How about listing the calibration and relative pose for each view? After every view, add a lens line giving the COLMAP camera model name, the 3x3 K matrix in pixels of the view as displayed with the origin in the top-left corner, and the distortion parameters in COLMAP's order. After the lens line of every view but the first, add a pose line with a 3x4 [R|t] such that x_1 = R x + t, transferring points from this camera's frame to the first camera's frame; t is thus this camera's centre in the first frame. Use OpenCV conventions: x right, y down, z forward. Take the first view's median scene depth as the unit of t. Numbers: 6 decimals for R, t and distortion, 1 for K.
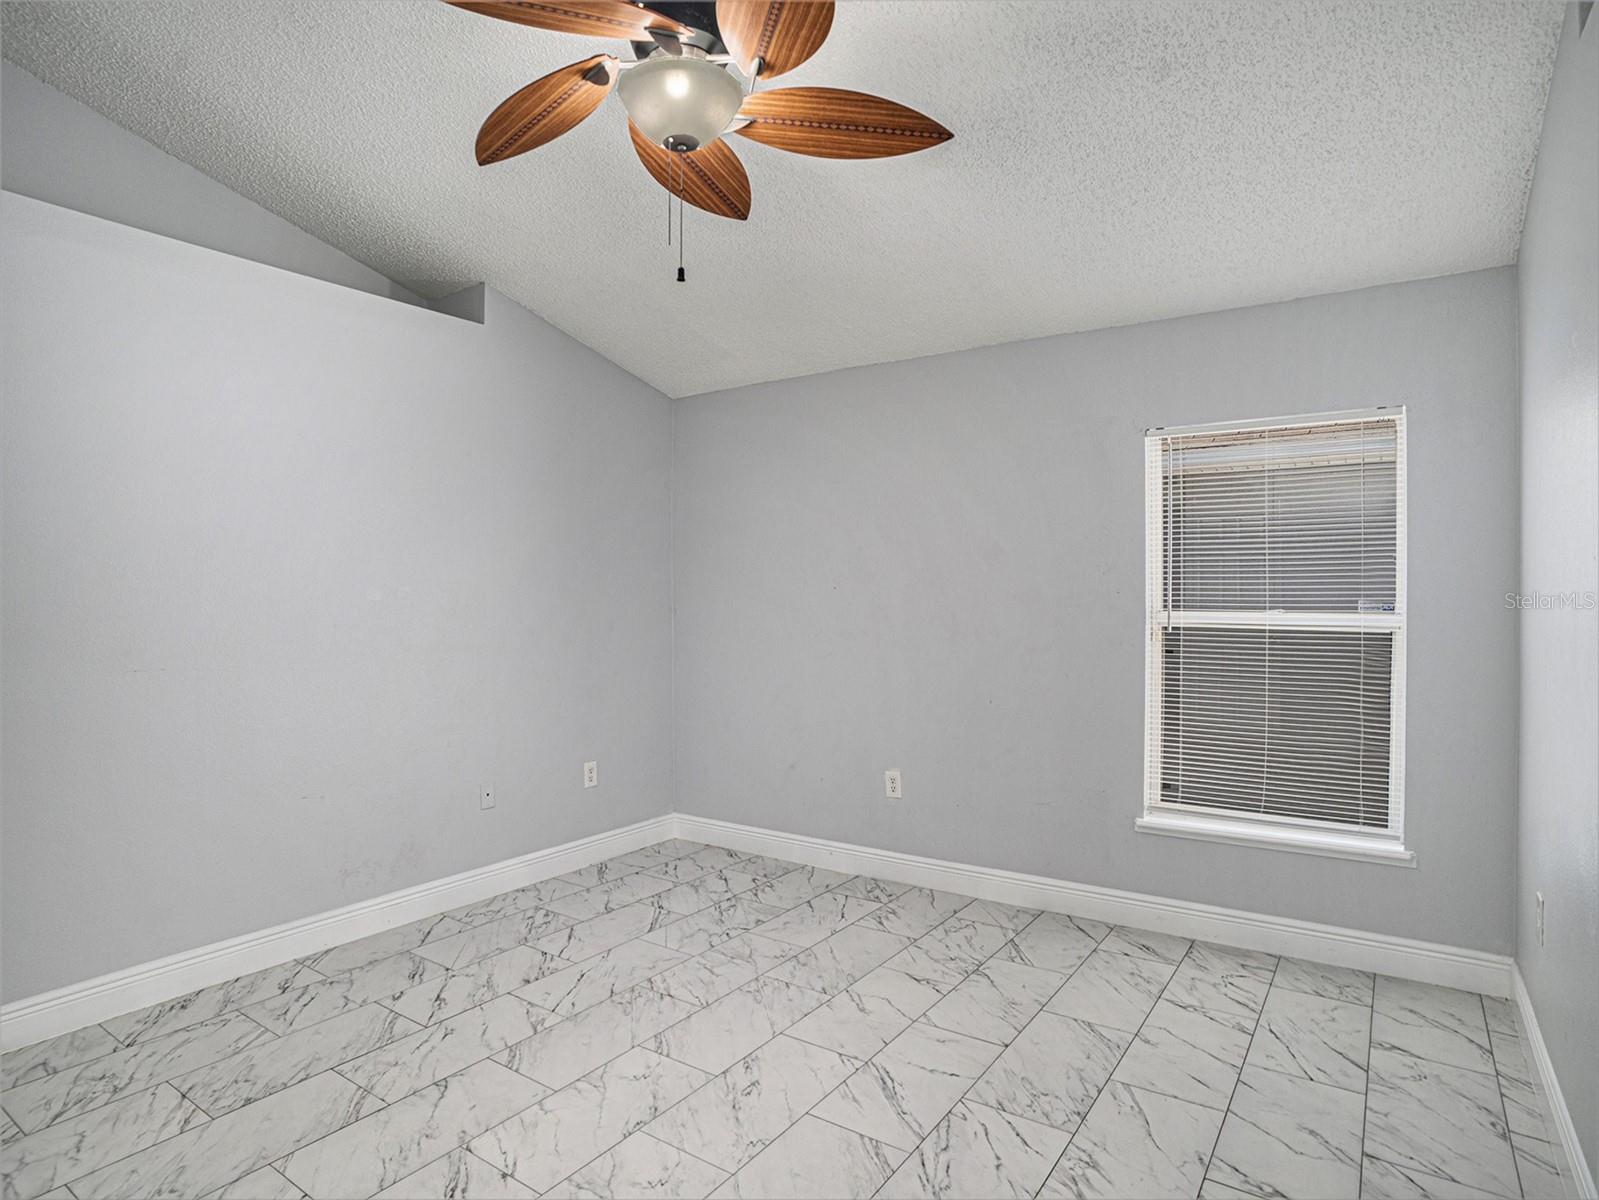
lens RADIAL K [[945.0, 0, 799.5], [0, 945.0, 600.0], [0, 0, 1]] dist [-0.085973, 0.060794]
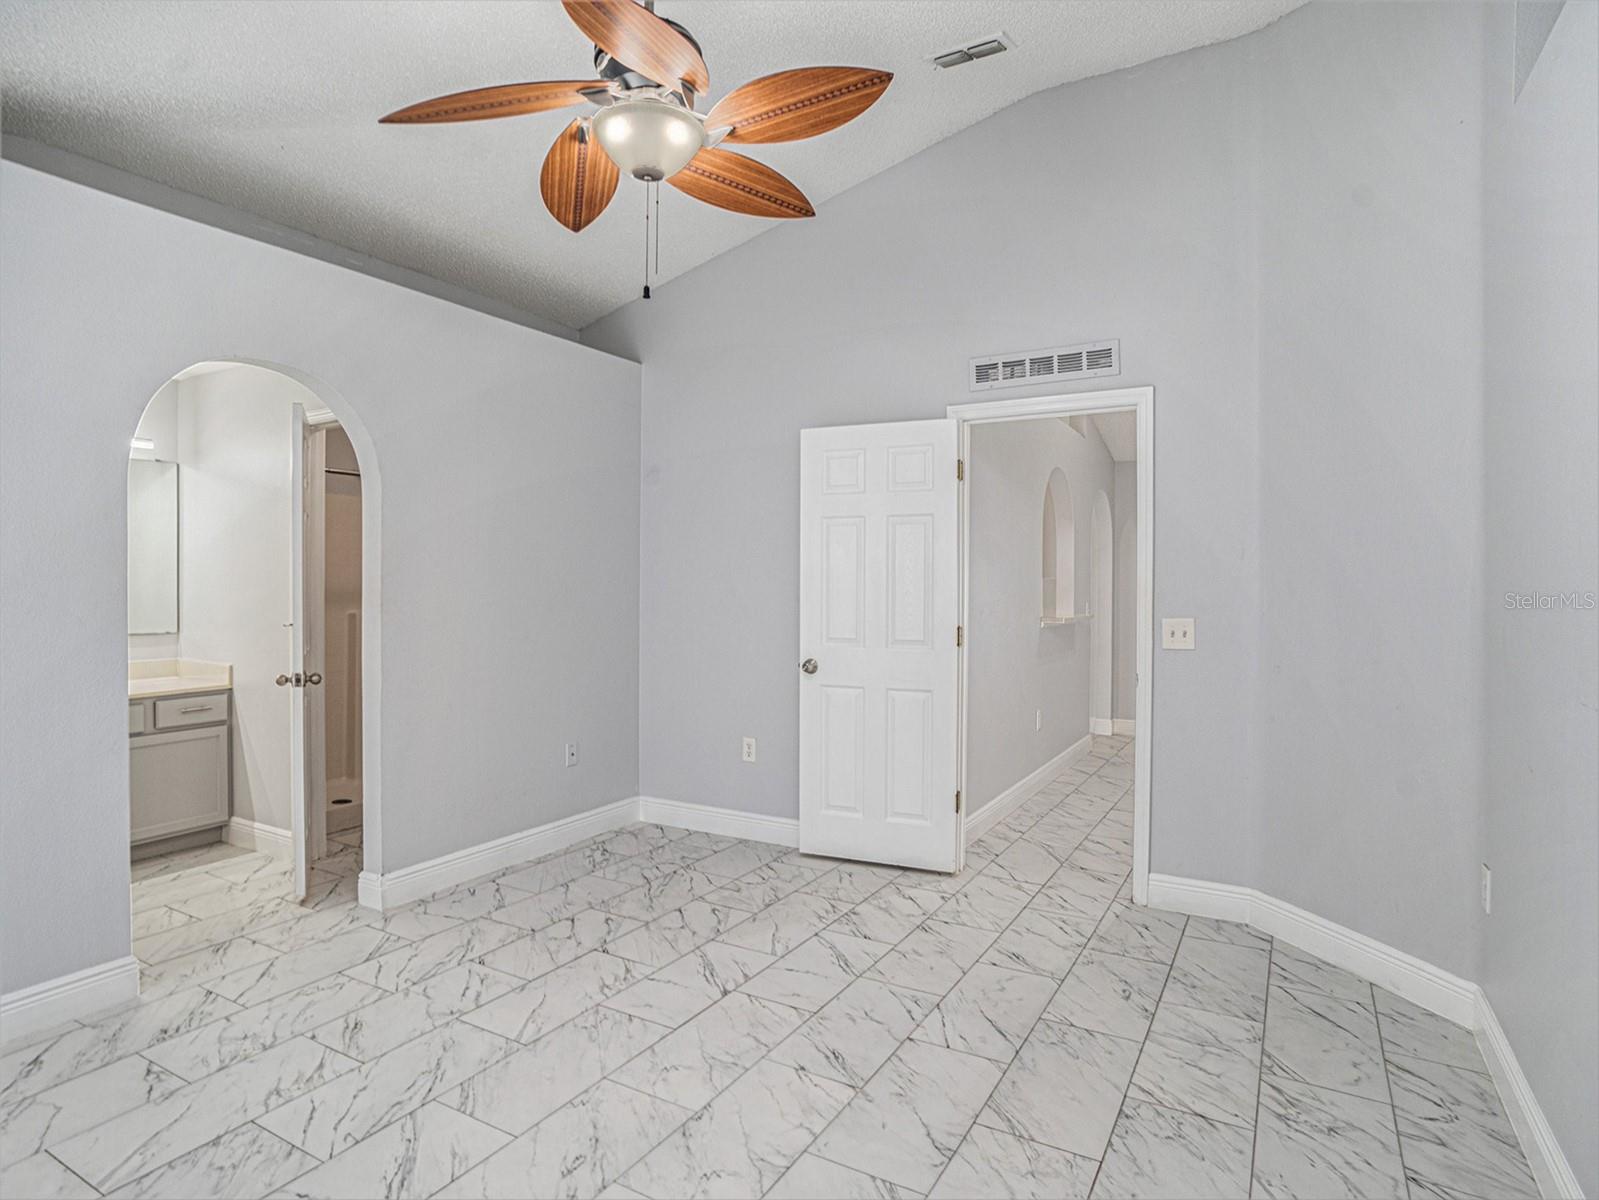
lens RADIAL K [[910.2, 0, 803.4], [0, 910.2, 595.0], [0, 0, 1]] dist [-0.075543, 0.041440]
pose [[-0.996161, -0.000609, -0.087543, -0.140869], [-0.002336, 0.999805, 0.019630, -0.001409], [0.087514, 0.019760, -0.995967, 1.349240]]
